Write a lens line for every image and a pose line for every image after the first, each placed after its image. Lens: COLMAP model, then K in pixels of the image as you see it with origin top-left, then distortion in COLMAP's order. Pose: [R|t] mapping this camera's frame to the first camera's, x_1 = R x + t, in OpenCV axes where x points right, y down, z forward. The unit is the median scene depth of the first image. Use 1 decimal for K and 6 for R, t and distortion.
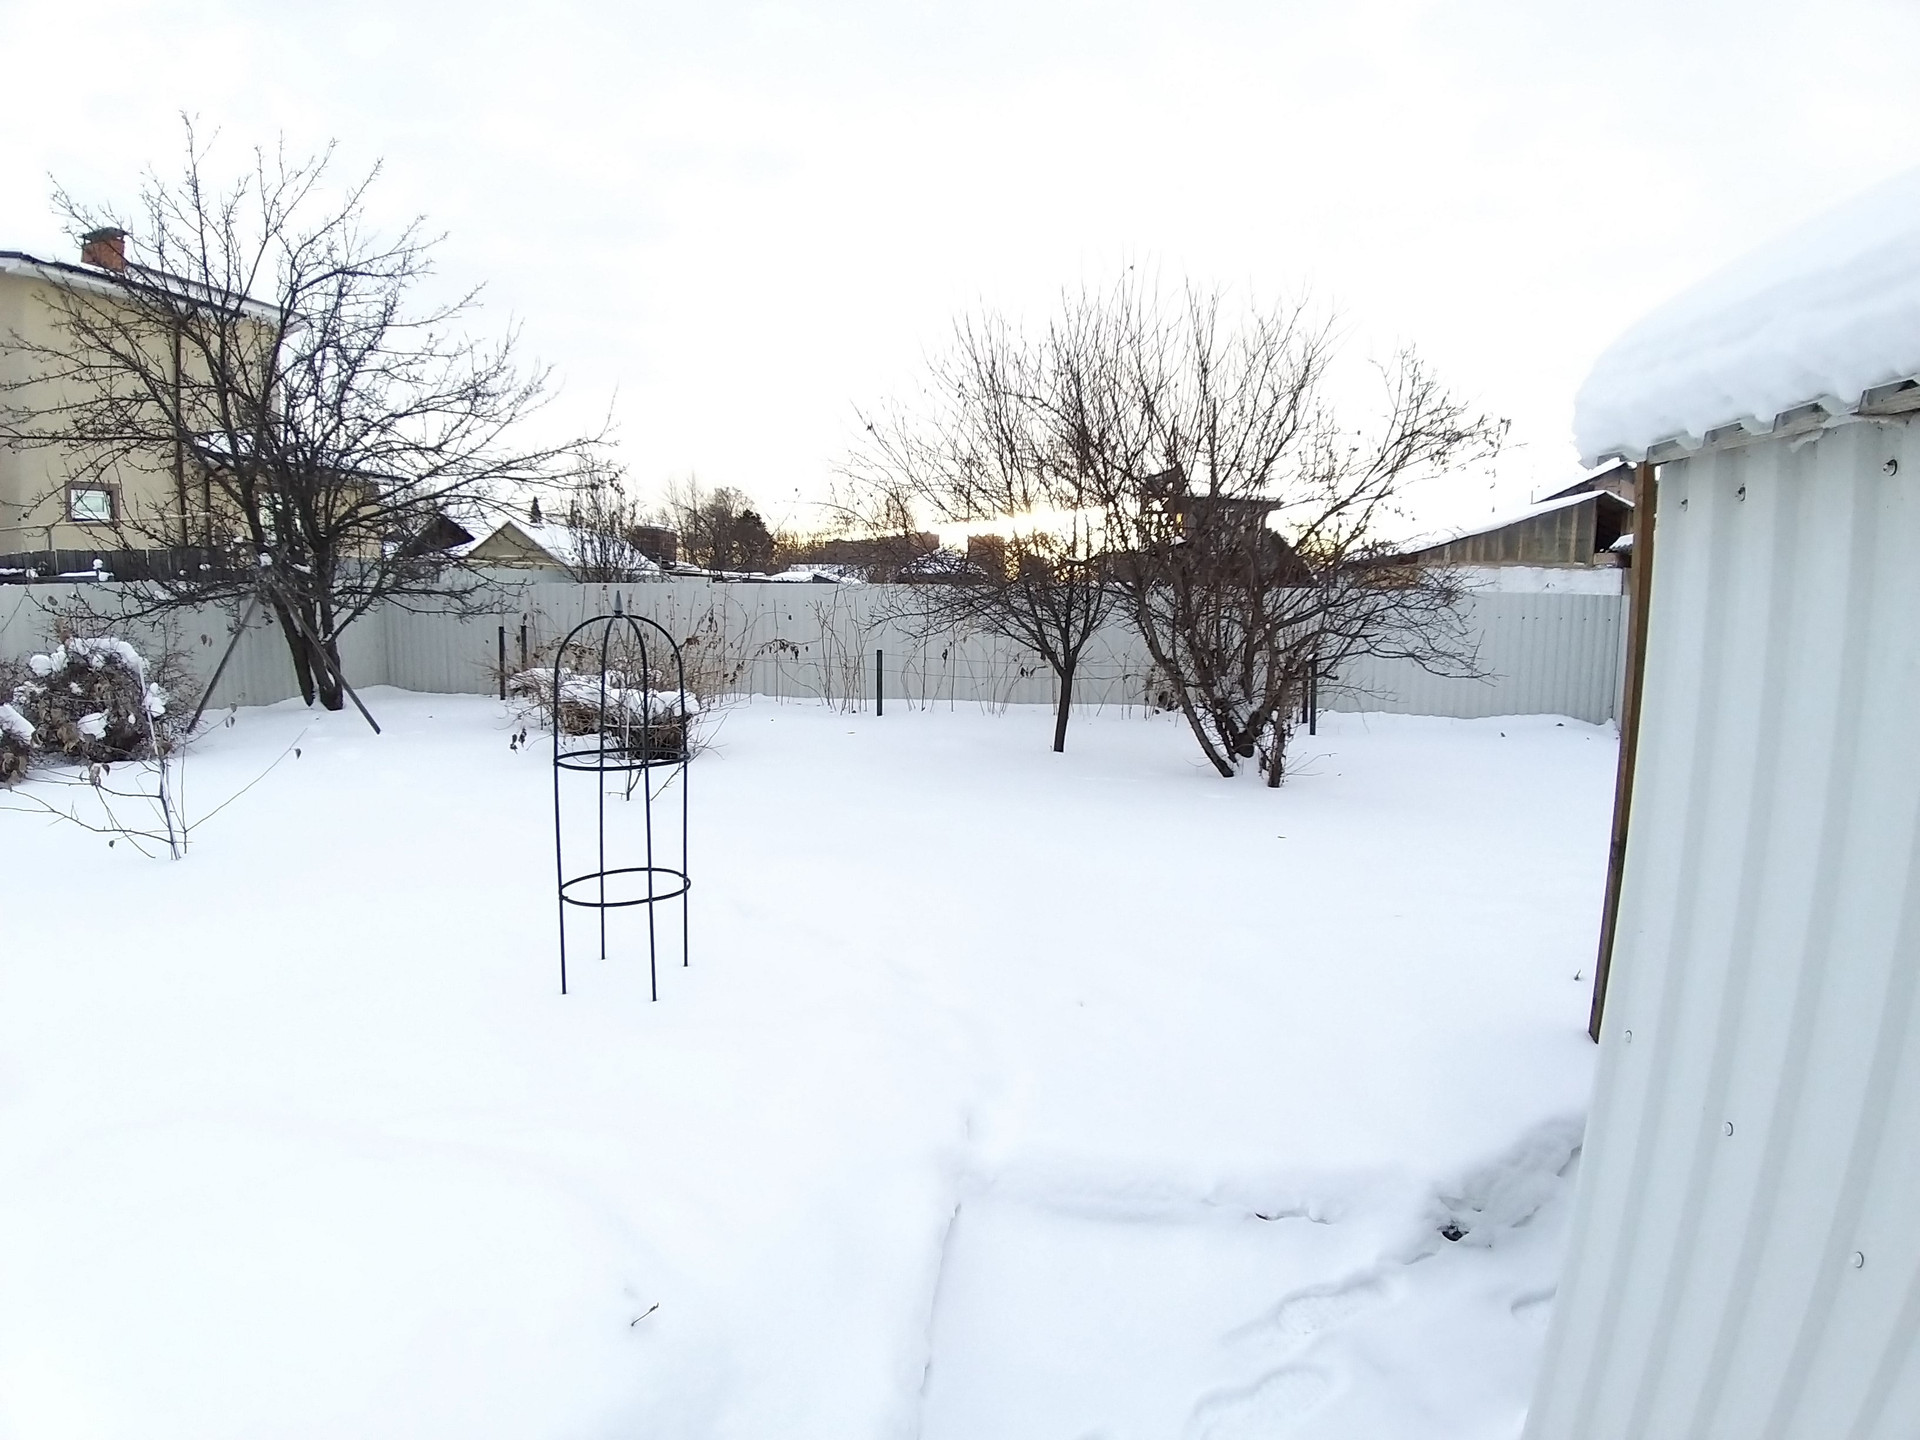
lens RADIAL K [[1006.2, 0, 960.0], [0, 1006.2, 720.0], [0, 0, 1]] dist [-0.065359, -0.022560]
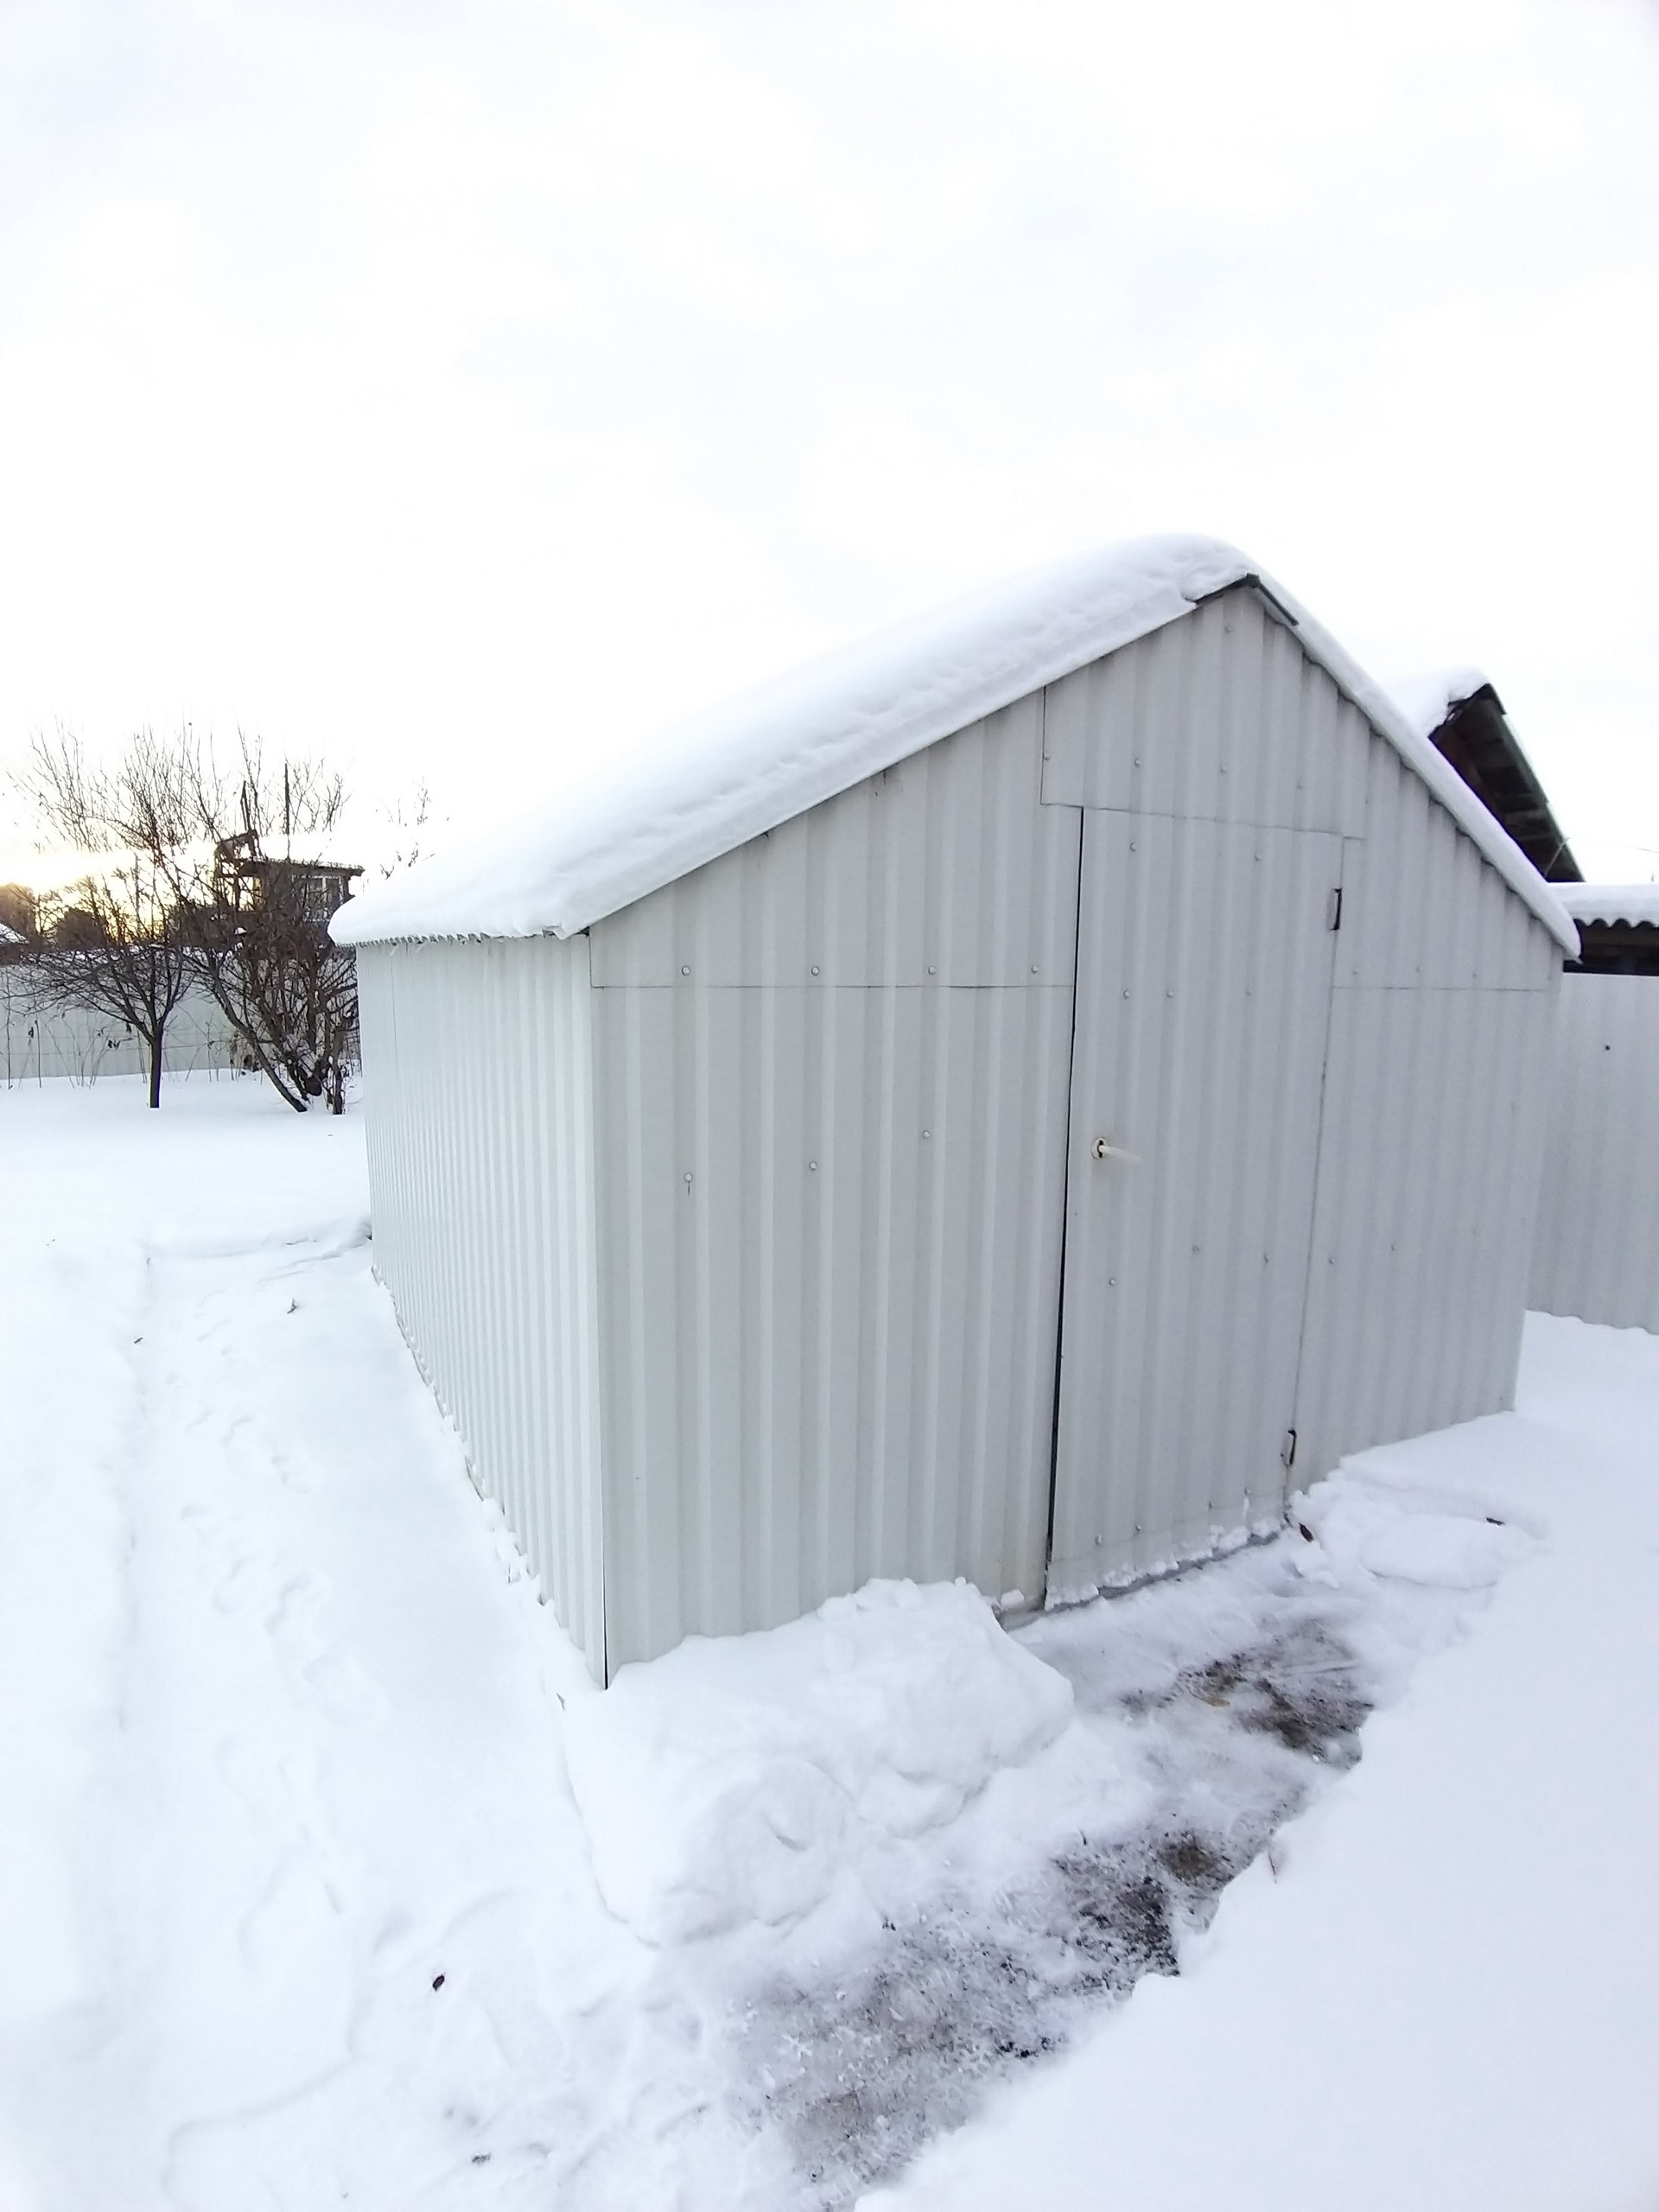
lens RADIAL K [[1161.0, 0, 800.2], [0, 1161.0, 1141.8], [0, 0, 1]] dist [-0.063424, -0.056000]
pose [[0.802542, -0.102589, 0.587709, -0.076303], [0.081025, 0.994720, 0.062993, 0.049269], [-0.591068, -0.002935, 0.806617, -0.501168]]
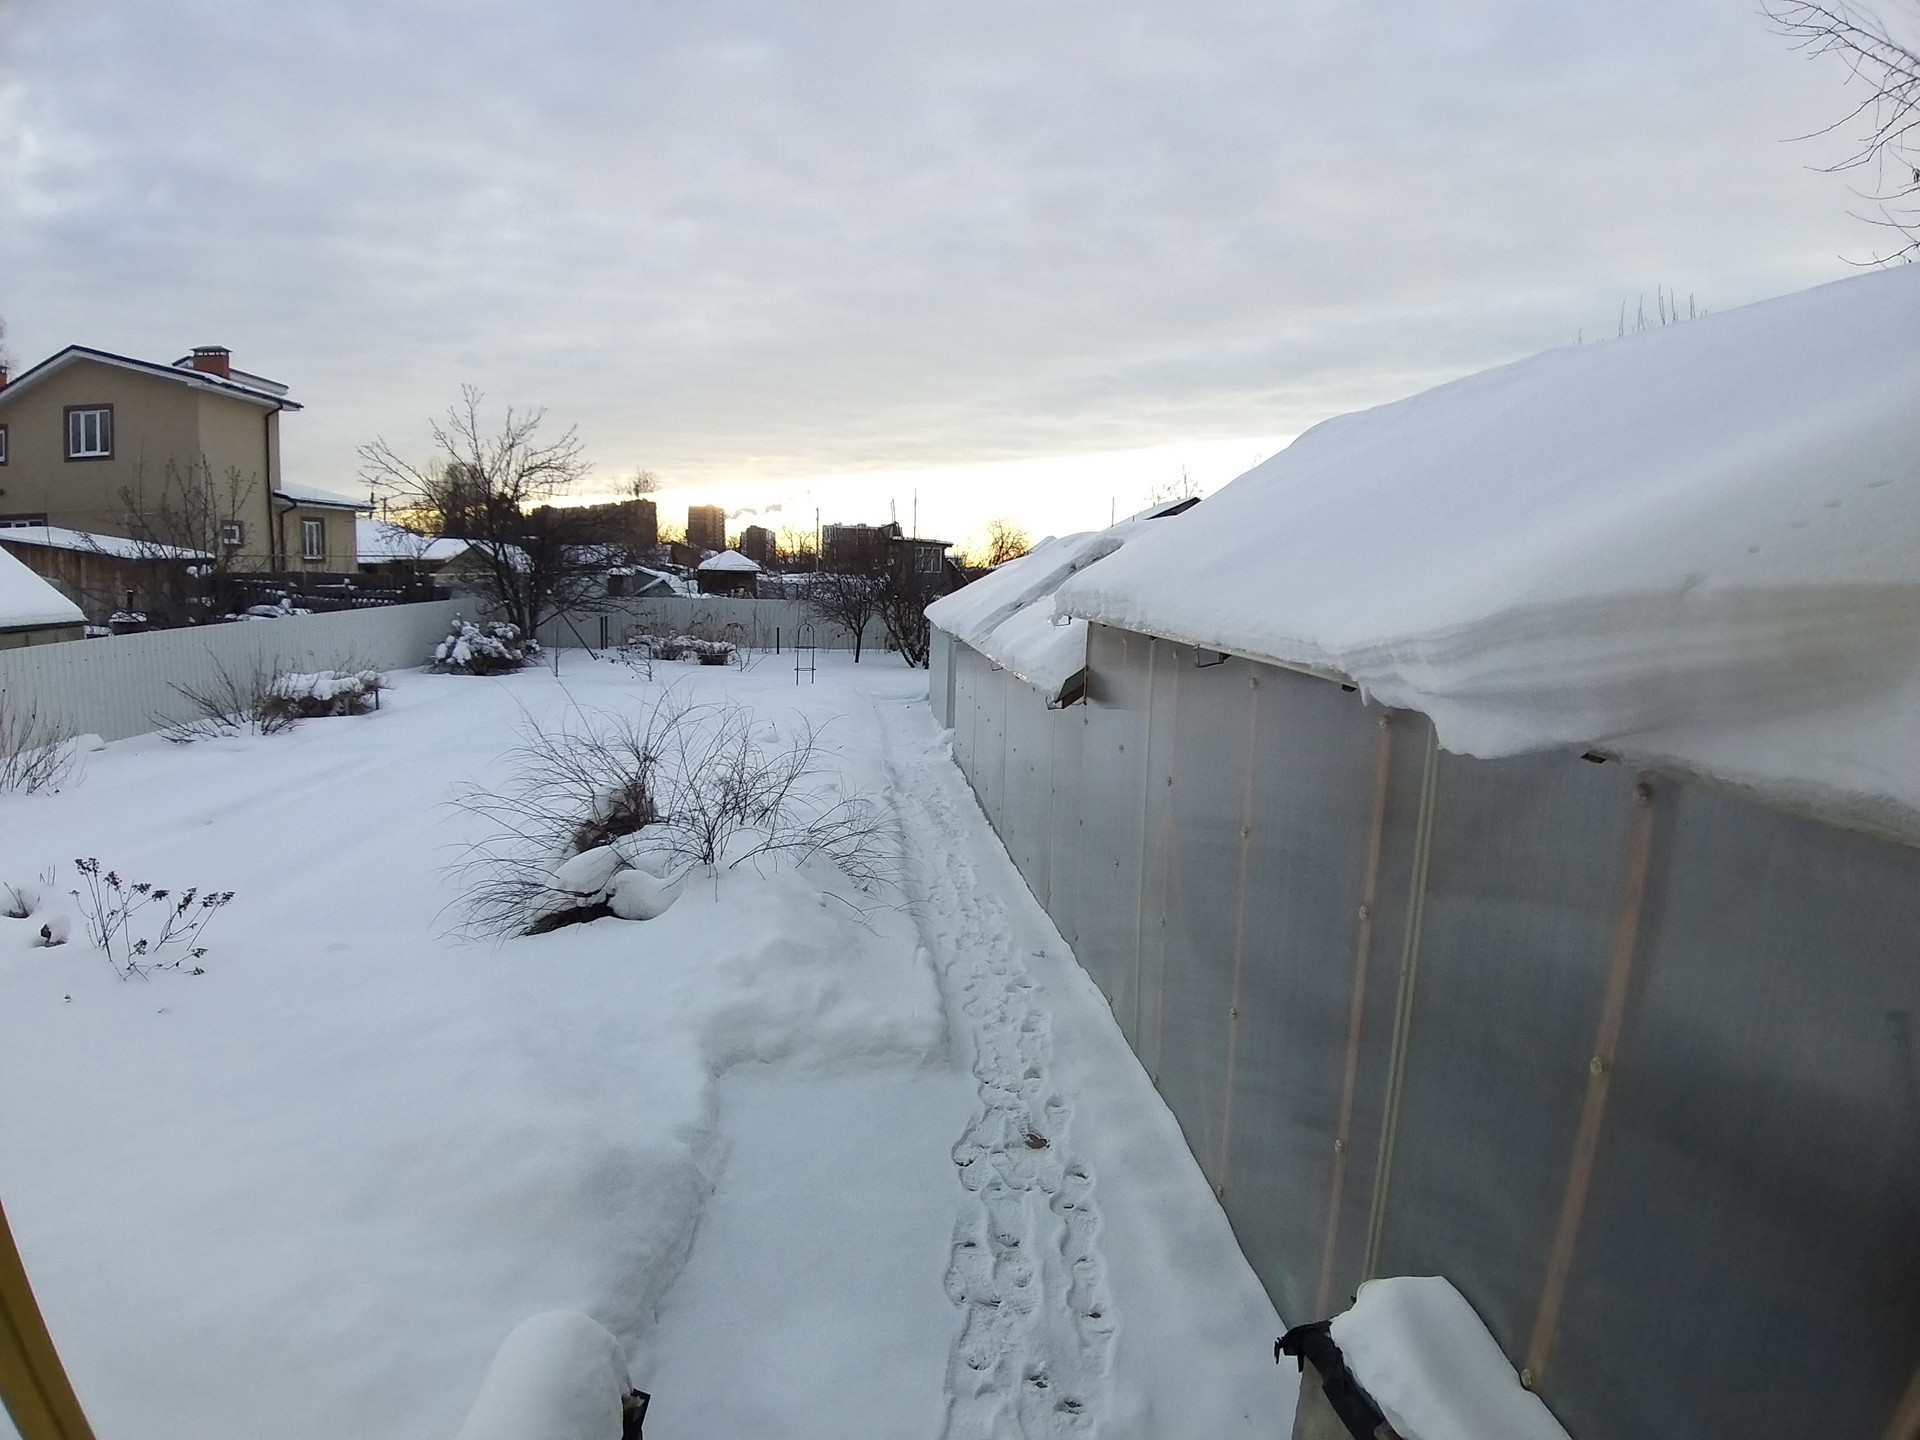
lens RADIAL K [[1006.2, 0, 960.0], [0, 1006.2, 720.0], [0, 0, 1]] dist [-0.065359, -0.022560]
pose [[0.962528, -0.024619, 0.270062, -0.411661], [0.017000, 0.999390, 0.030515, 0.115922], [-0.270649, -0.024780, 0.962359, -1.918525]]
